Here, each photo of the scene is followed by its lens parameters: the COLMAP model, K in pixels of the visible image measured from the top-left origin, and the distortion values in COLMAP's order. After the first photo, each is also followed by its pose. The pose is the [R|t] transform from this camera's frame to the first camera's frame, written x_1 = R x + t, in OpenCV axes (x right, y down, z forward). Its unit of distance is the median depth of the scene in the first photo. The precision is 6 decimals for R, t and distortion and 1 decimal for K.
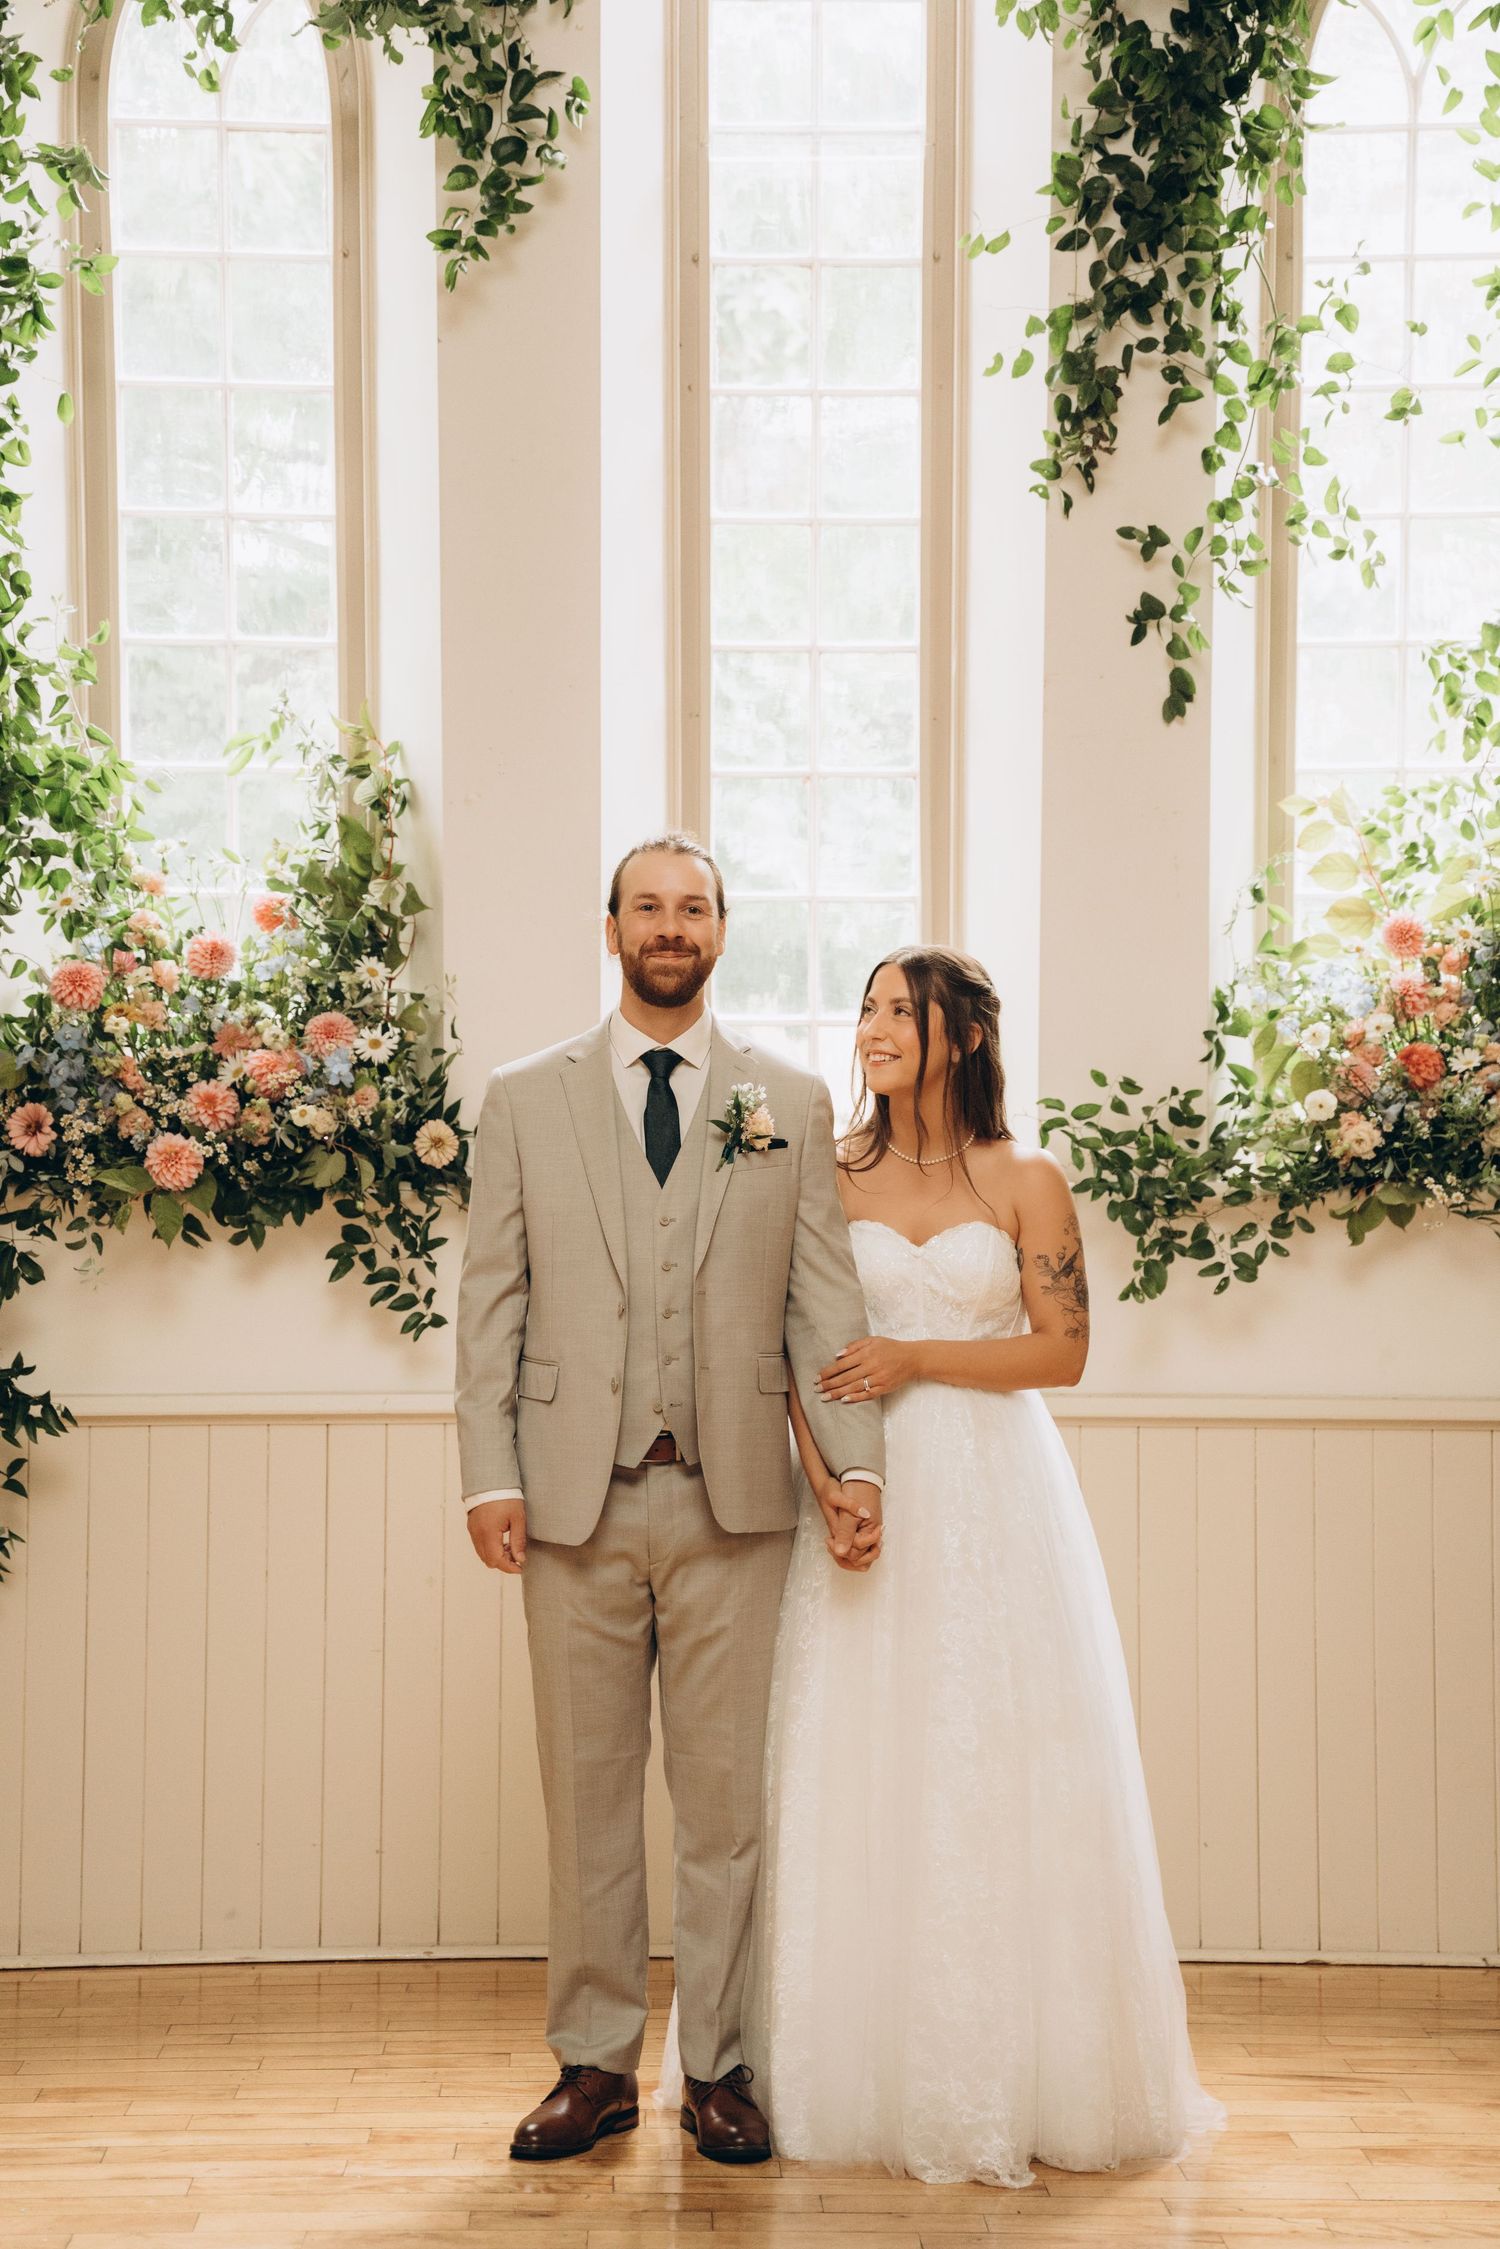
lens RADIAL K [[4751.3, 0, 721.5], [0, 4751.3, 1146.2], [0, 0, 1]] dist [0.539578, 0.000000]
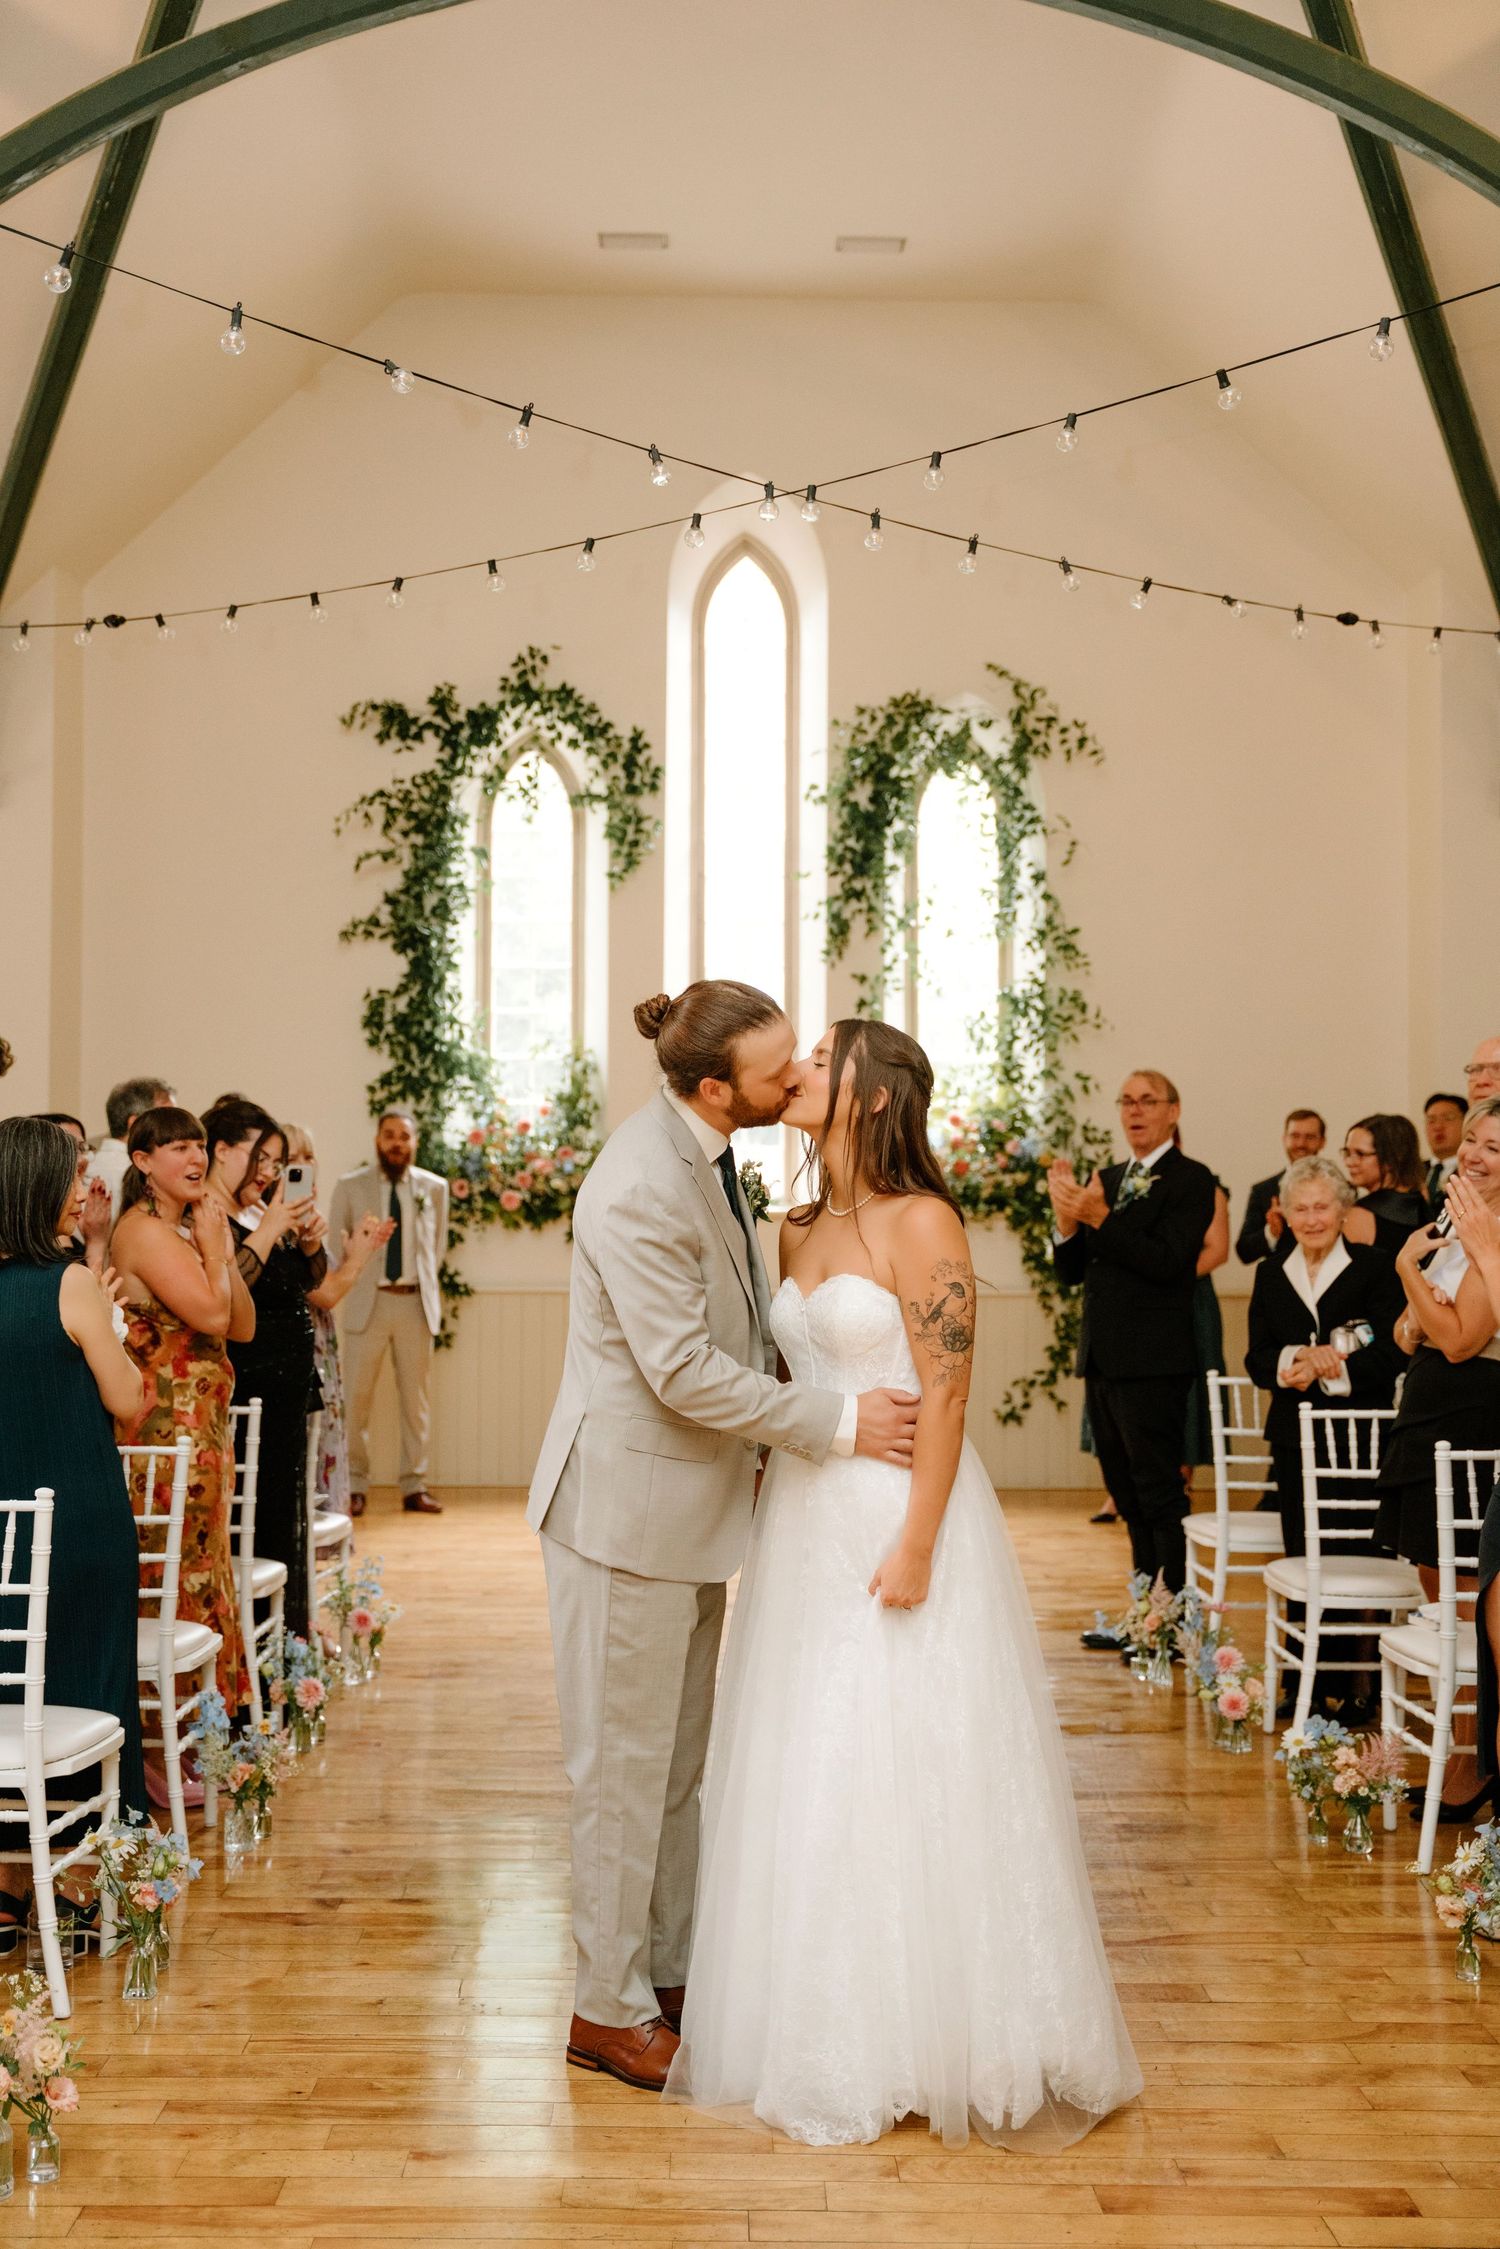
lens RADIAL K [[2715.4, 0, 744.0], [0, 2715.4, 1128.9], [0, 0, 1]] dist [-0.041032, 0.000000]
pose [[0.999867, 0.002682, -0.016100, 0.046369], [-0.003161, 0.999550, -0.029815, 0.008205], [0.016012, 0.029862, 0.999426, -0.570905]]
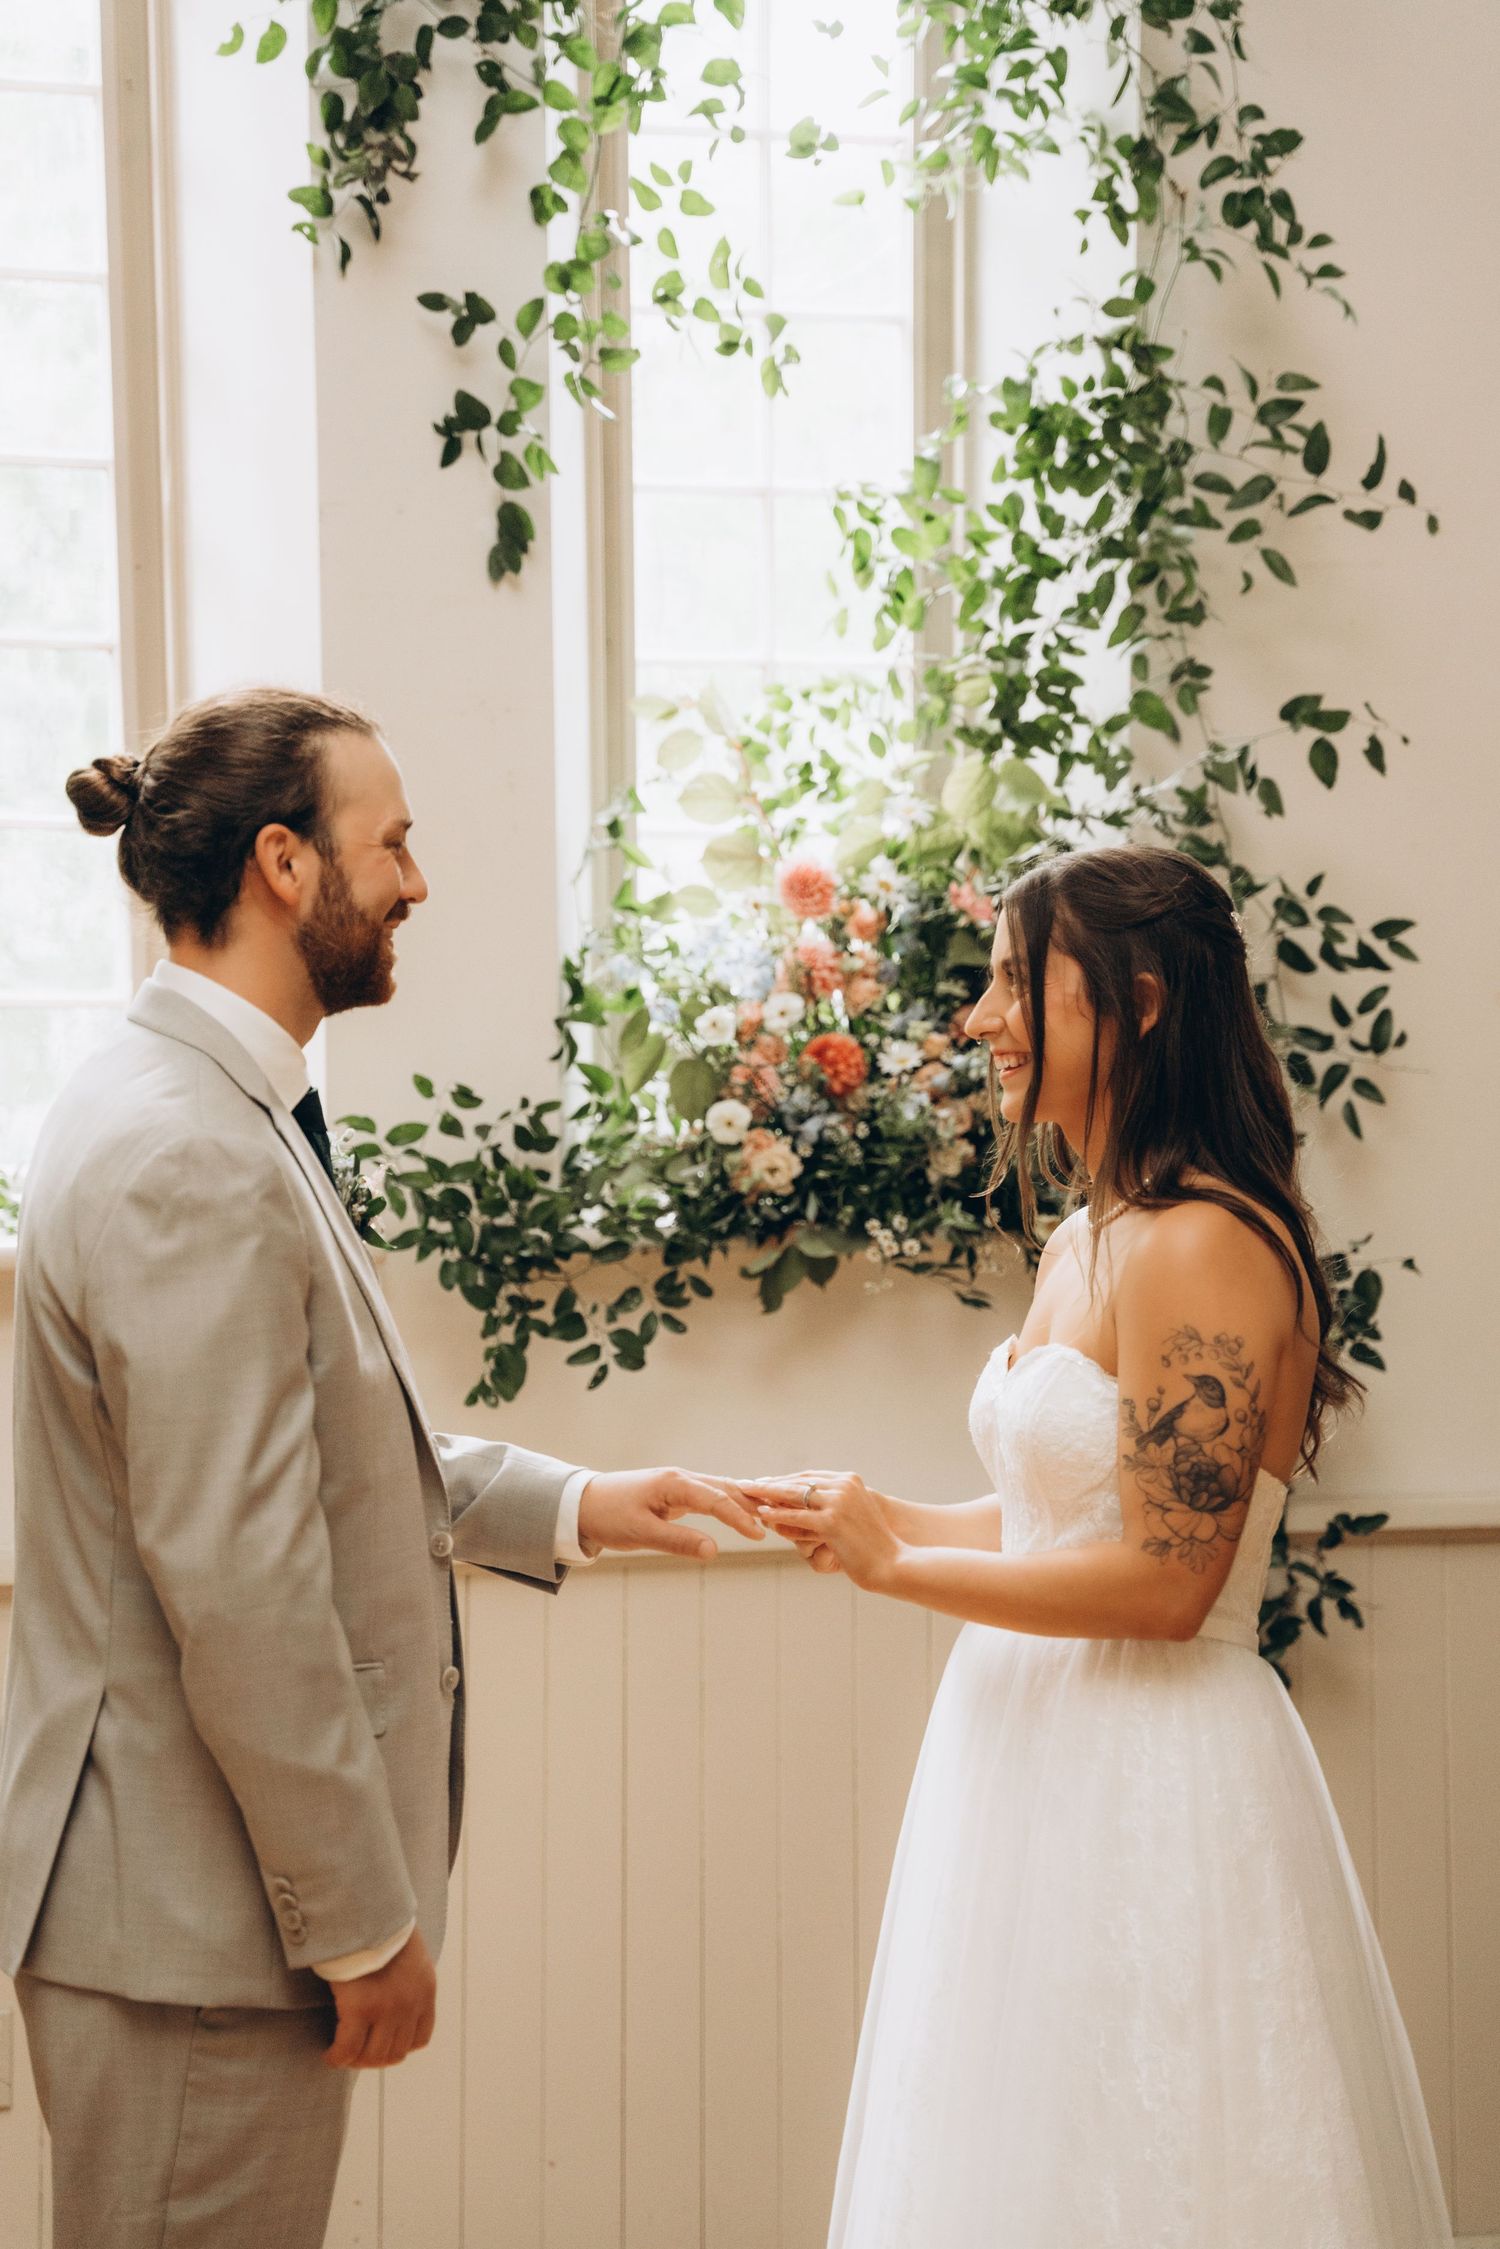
lens RADIAL K [[4285.7, 0, 723.9], [0, 4285.7, 1144.9], [0, 0, 1]] dist [0.548465, 0.000000]
pose [[0.964145, -0.012644, 0.265073, -0.045158], [0.009975, 0.999885, 0.011415, -0.012241], [-0.265187, -0.008361, 0.964161, 0.376931]]
